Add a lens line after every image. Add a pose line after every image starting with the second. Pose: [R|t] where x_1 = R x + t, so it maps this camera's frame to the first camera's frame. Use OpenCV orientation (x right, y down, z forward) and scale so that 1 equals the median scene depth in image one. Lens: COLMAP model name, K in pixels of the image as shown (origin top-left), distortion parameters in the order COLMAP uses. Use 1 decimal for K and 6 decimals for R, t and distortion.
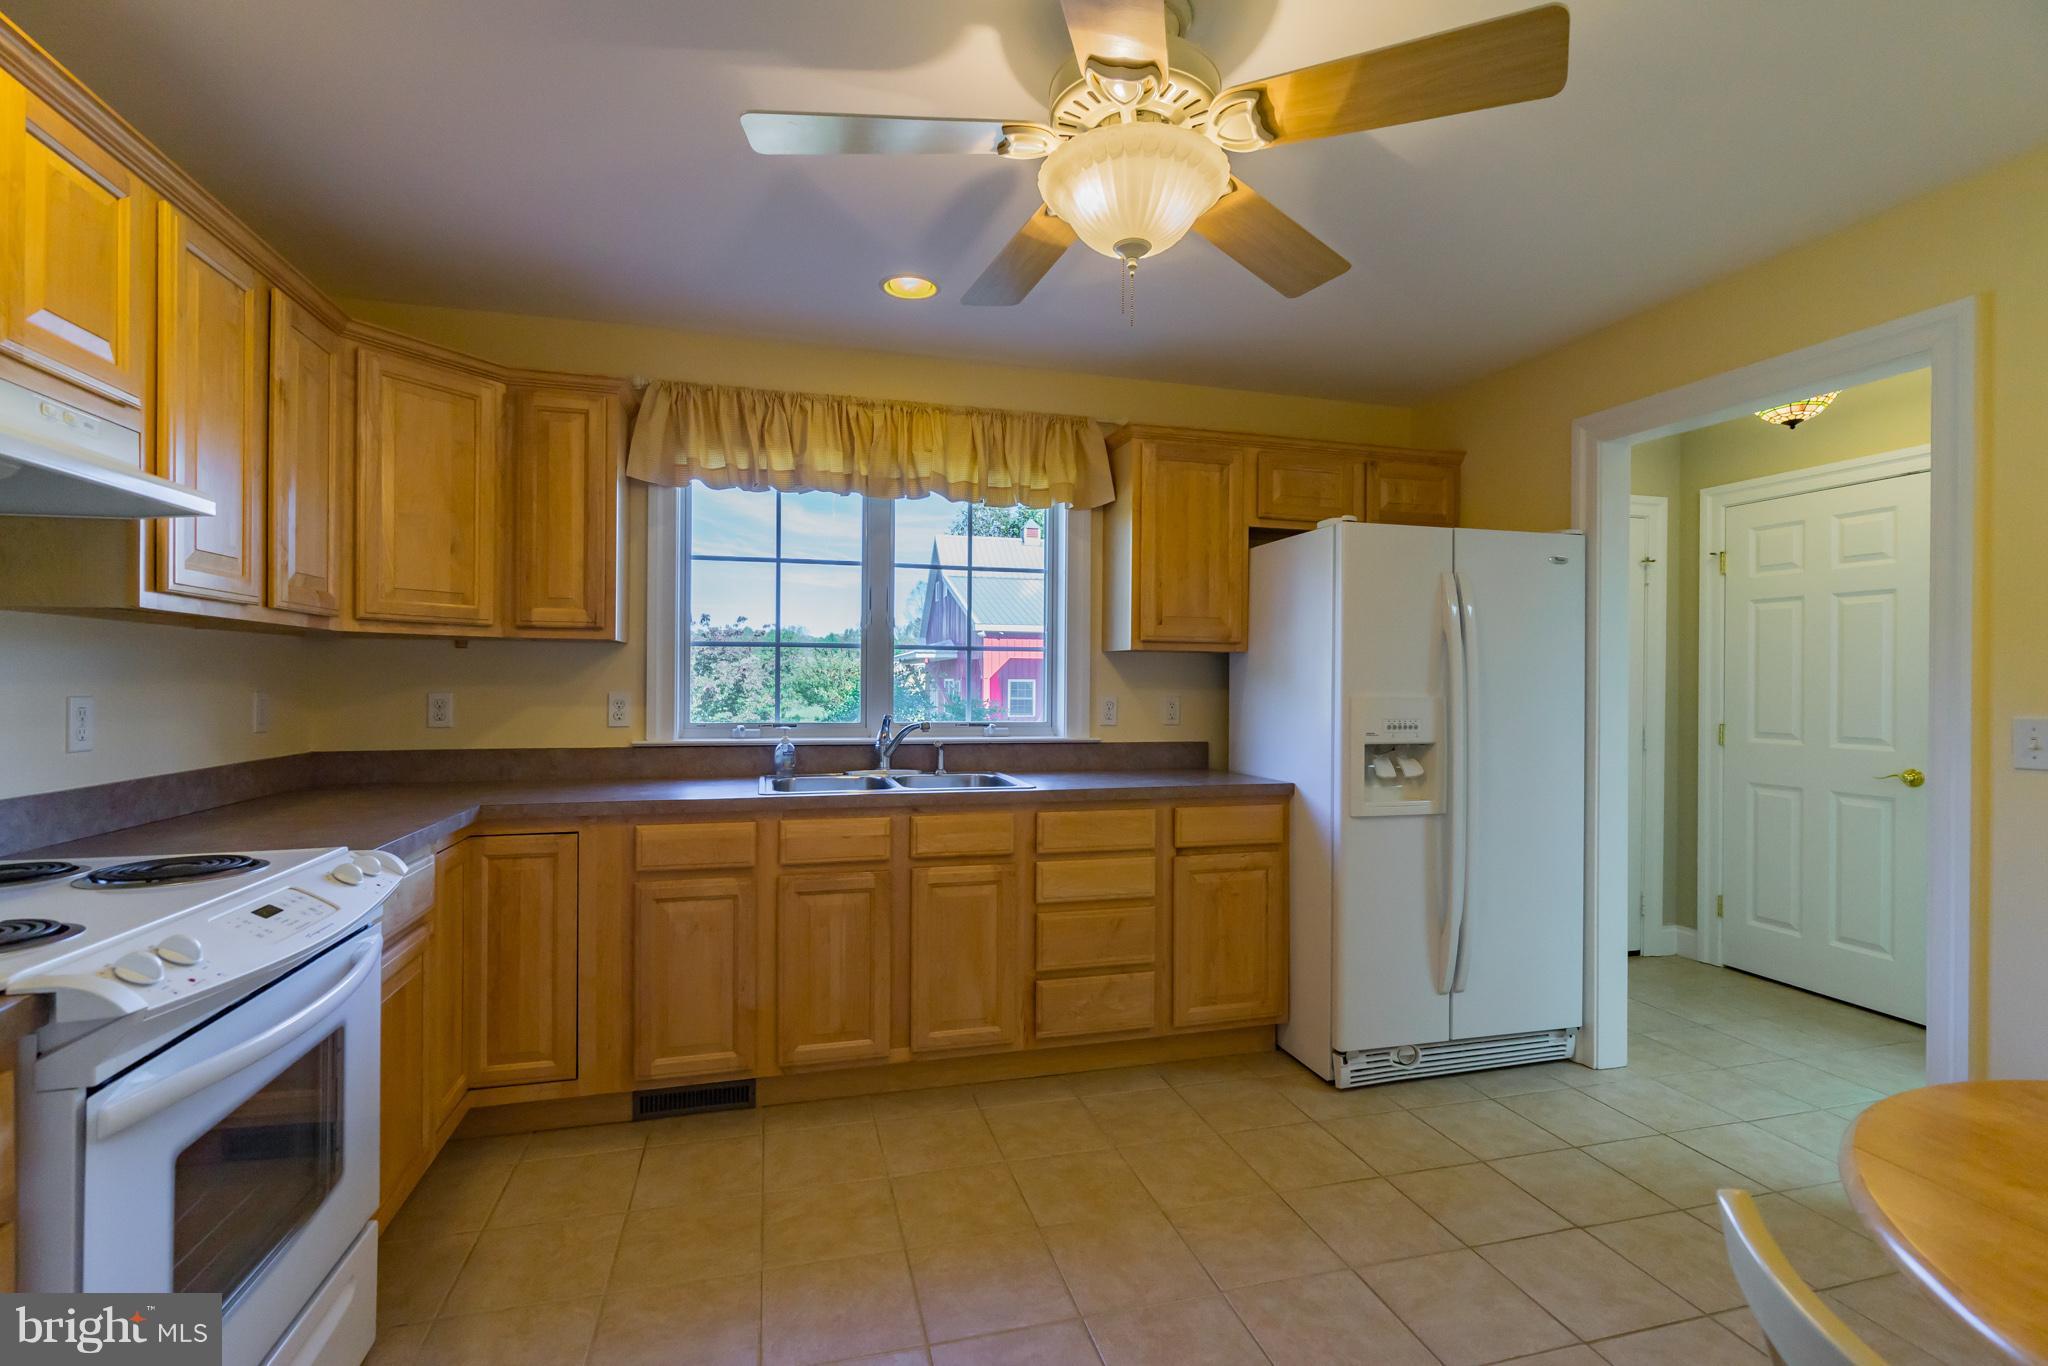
lens RADIAL K [[932.3, 0, 1028.9], [0, 932.3, 684.6], [0, 0, 1]] dist [0.001989, 0.000121]
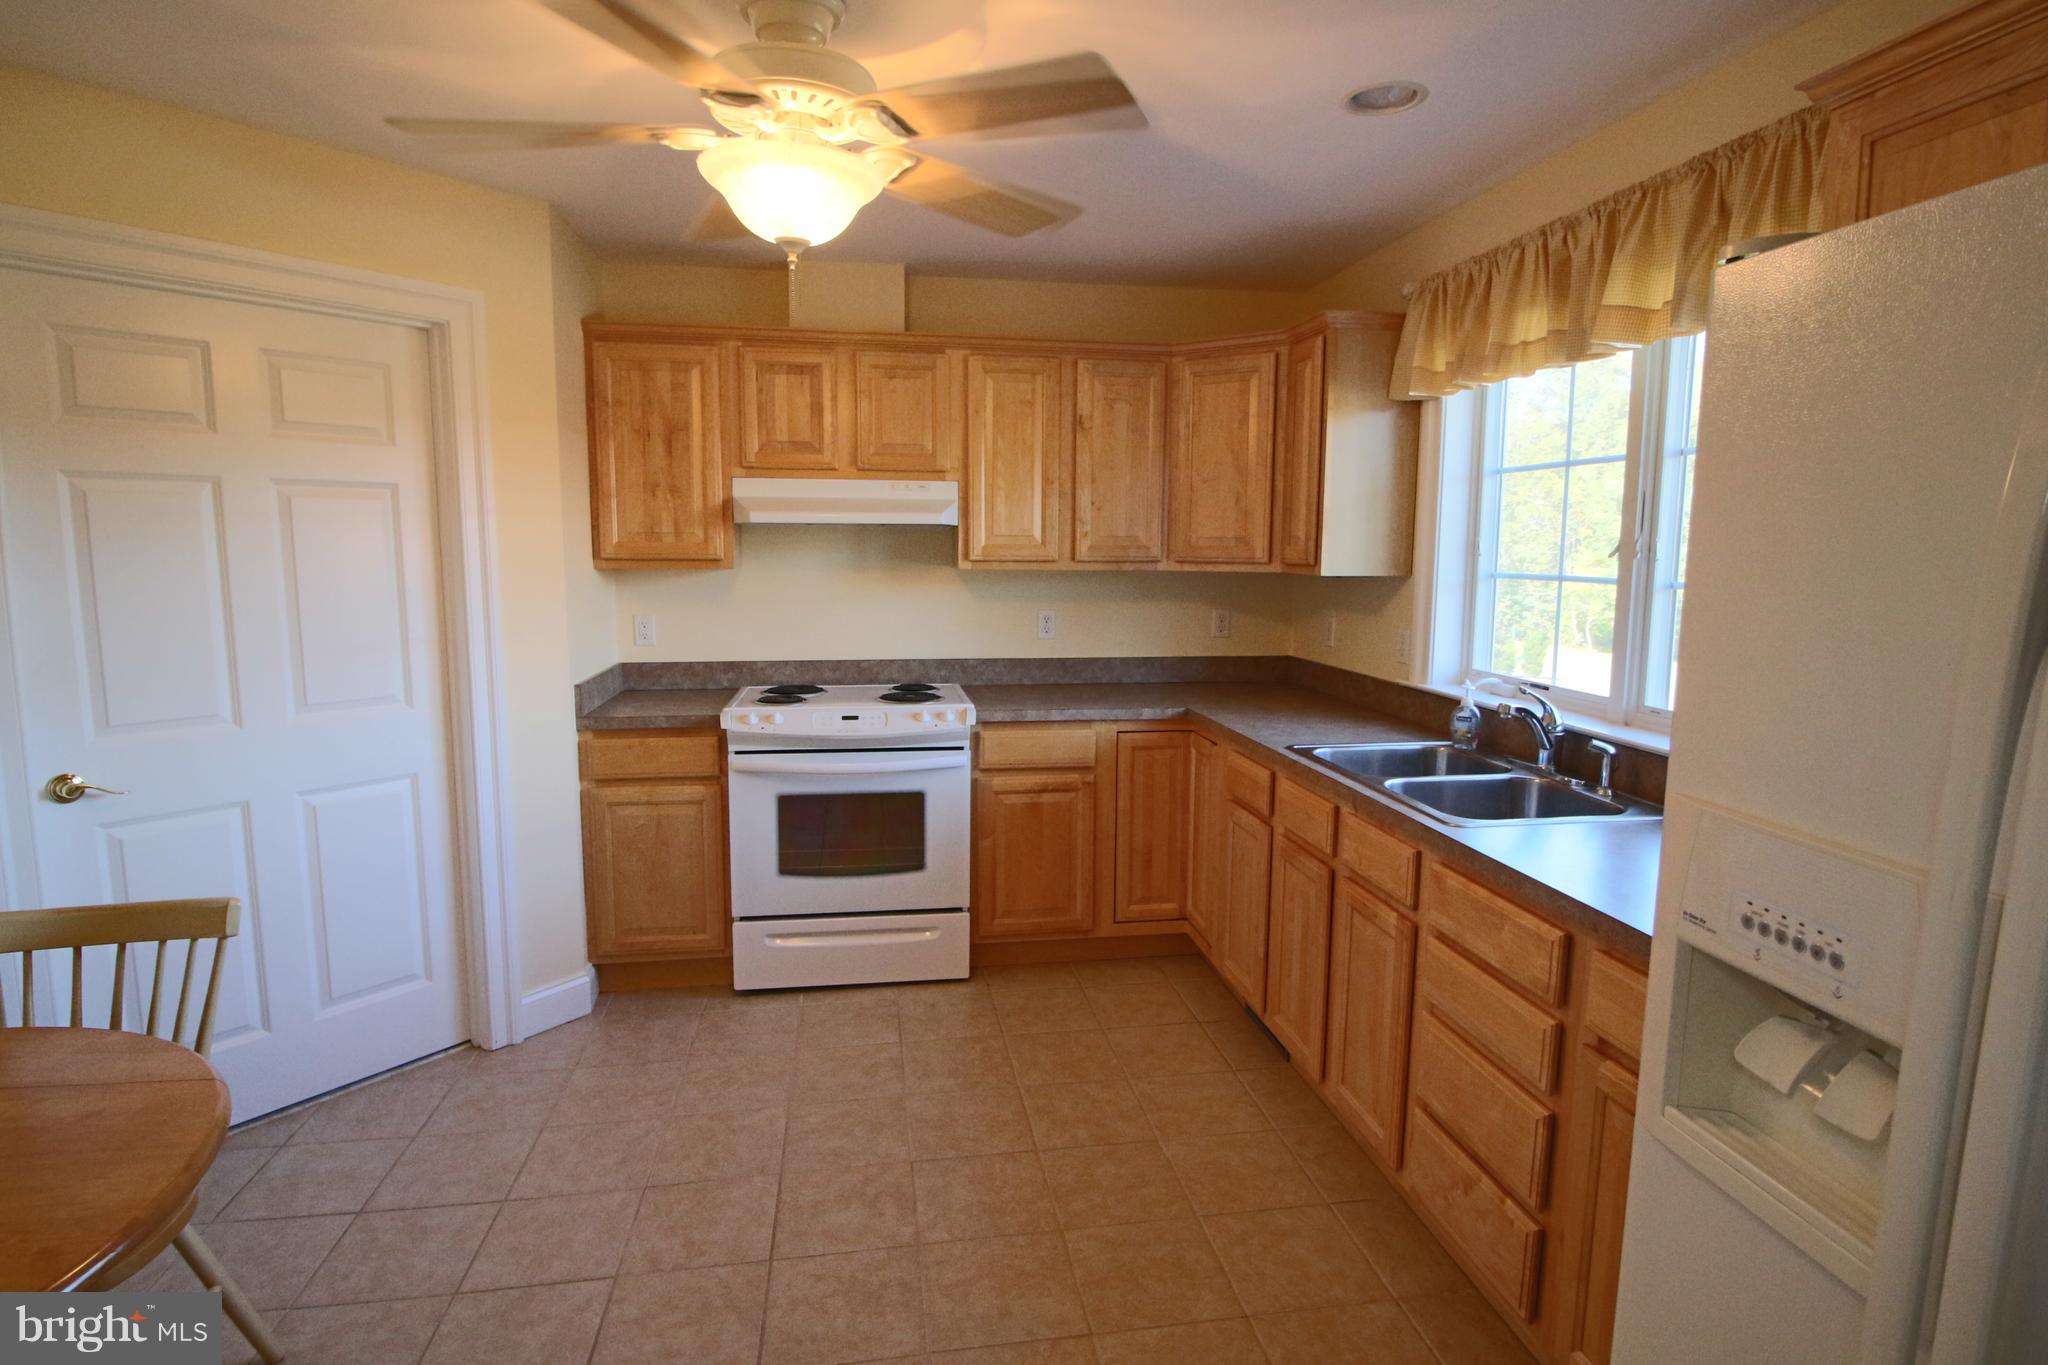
lens RADIAL K [[1071.9, 0, 1025.9], [0, 1071.9, 679.1], [0, 0, 1]] dist [-0.001269, -0.004089]
pose [[-0.113073, 0.121669, -0.986109, 0.811634], [-0.011299, 0.992253, 0.123723, -0.082337], [0.993522, 0.025131, -0.110822, 0.856941]]
